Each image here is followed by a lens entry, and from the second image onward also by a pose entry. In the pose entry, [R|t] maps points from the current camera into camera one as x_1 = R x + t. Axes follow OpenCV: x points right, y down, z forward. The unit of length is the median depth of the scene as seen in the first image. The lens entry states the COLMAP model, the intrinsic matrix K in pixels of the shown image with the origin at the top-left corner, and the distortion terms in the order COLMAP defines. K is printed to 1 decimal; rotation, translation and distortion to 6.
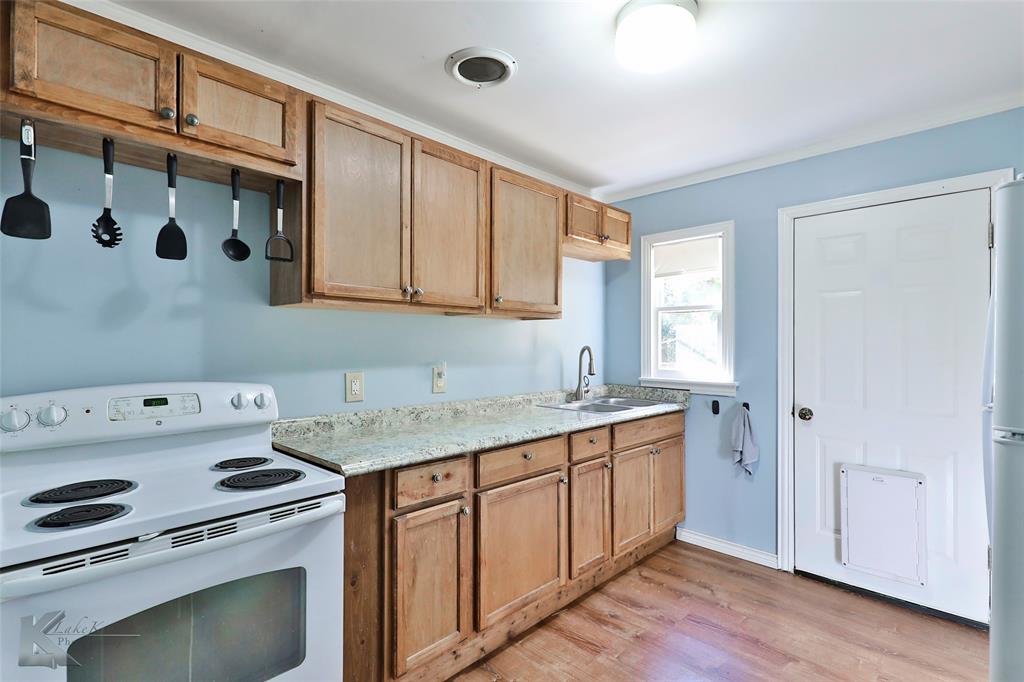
lens RADIAL K [[488.2, 0, 505.9], [0, 488.2, 337.6], [0, 0, 1]] dist [0.025469, -0.009224]
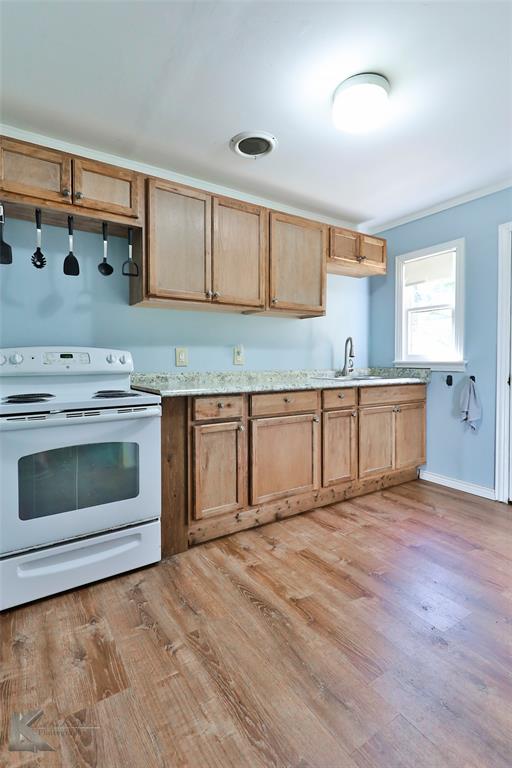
lens RADIAL K [[366.2, 0, 253.2], [0, 366.2, 361.1], [0, 0, 1]] dist [0.025469, -0.009224]
pose [[0.977044, -0.009333, -0.212831, 0.189623], [0.012457, 0.999833, 0.013344, 0.108861], [0.212671, -0.015689, 0.976998, -0.132188]]
